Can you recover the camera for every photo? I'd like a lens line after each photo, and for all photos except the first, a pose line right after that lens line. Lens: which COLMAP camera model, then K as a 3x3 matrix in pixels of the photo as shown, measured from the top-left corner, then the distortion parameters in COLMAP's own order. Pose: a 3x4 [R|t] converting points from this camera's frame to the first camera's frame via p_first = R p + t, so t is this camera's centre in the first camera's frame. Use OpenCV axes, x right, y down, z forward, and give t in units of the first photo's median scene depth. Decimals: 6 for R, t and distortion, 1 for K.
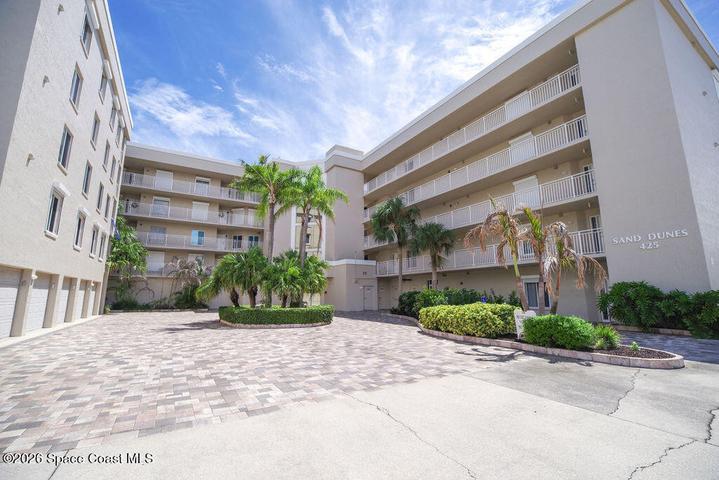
lens RADIAL K [[315.2, 0, 359.5], [0, 315.2, 240.0], [0, 0, 1]] dist [-0.011731, -0.000081]
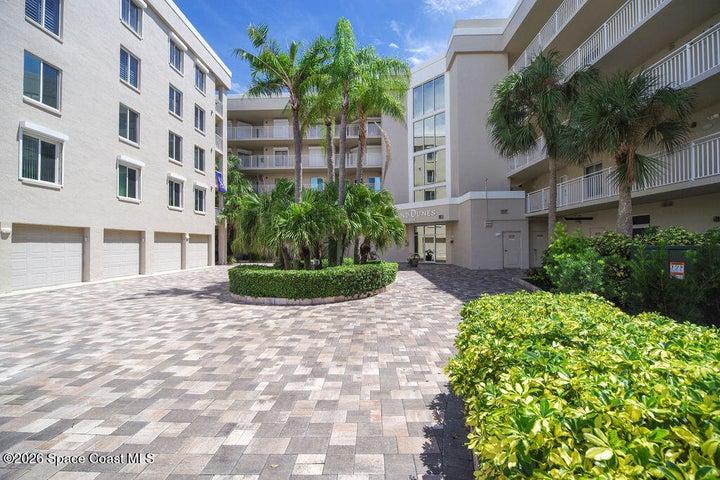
lens RADIAL K [[315.6, 0, 360.0], [0, 315.6, 240.0], [0, 0, 1]] dist [-0.011731, -0.000081]
pose [[0.836949, -0.012341, -0.547142, 0.142222], [0.098955, 0.986680, 0.129115, 0.060498], [0.538260, -0.162205, 0.827022, 0.368894]]
